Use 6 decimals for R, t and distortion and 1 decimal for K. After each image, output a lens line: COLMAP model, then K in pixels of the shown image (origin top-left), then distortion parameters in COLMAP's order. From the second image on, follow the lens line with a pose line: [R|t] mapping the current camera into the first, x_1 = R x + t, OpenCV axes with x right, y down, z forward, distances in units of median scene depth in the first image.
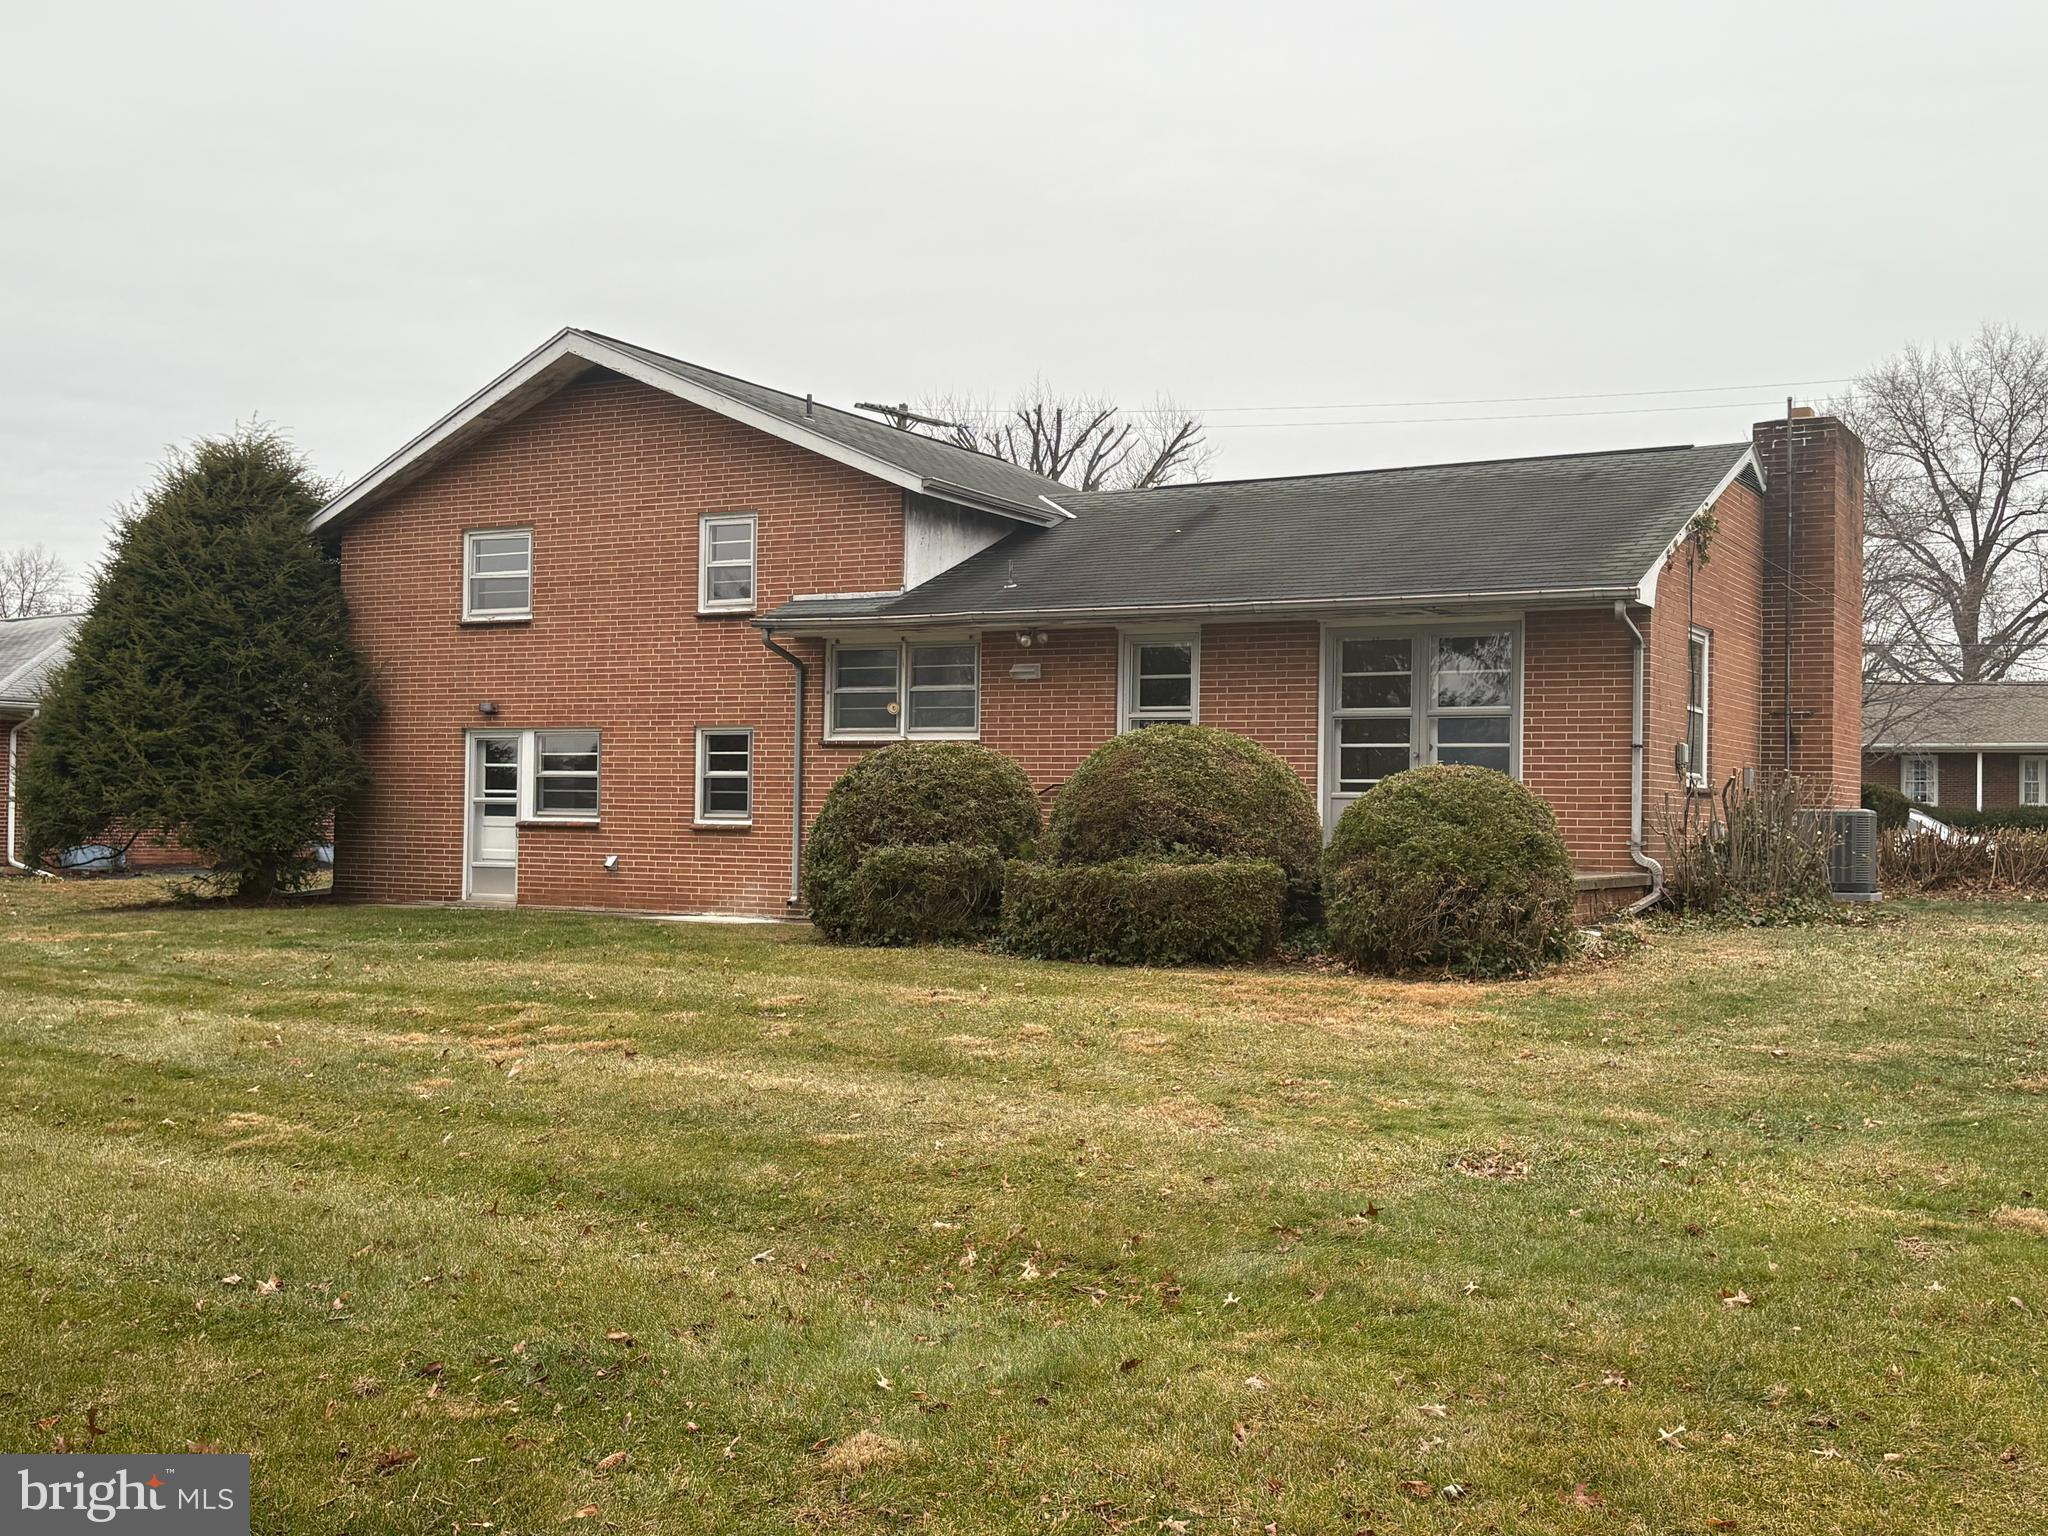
lens RADIAL K [[2137.1, 0, 1024.0], [0, 2137.1, 768.0], [0, 0, 1]] dist [0.010020, 0.000922]
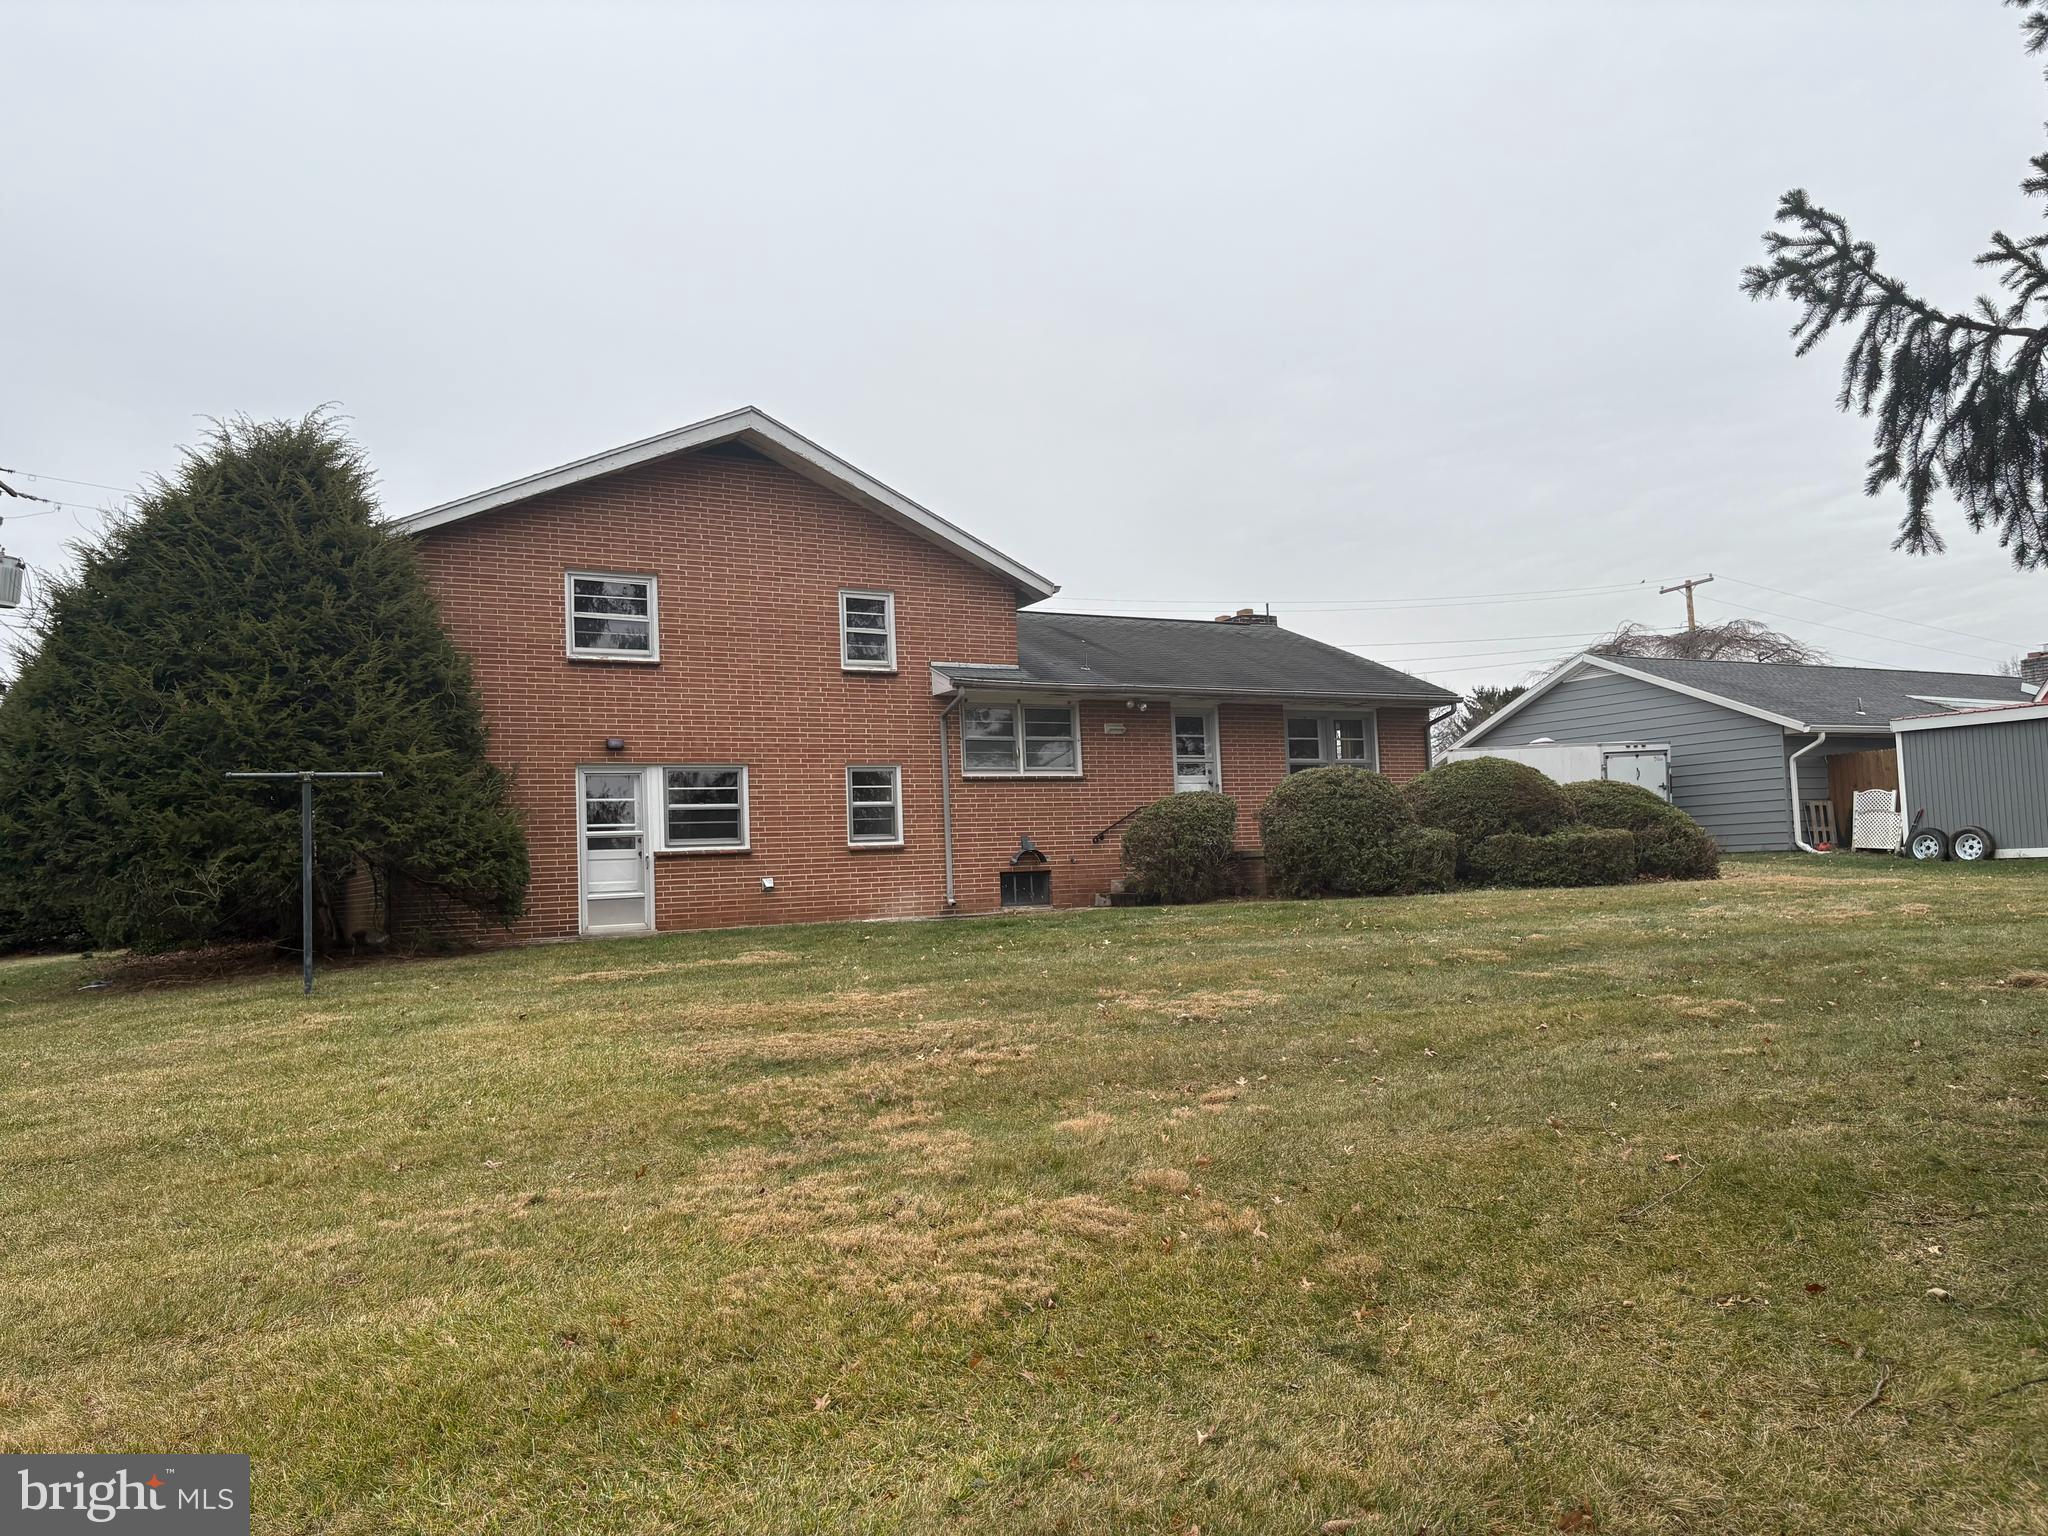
lens RADIAL K [[1539.4, 0, 1024.0], [0, 1539.4, 768.0], [0, 0, 1]] dist [-0.001306, 0.000258]
pose [[0.495028, 0.013427, 0.868773, -0.830734], [0.017925, 0.999510, -0.025661, 0.006290], [-0.868692, 0.028276, 0.494544, 0.478515]]
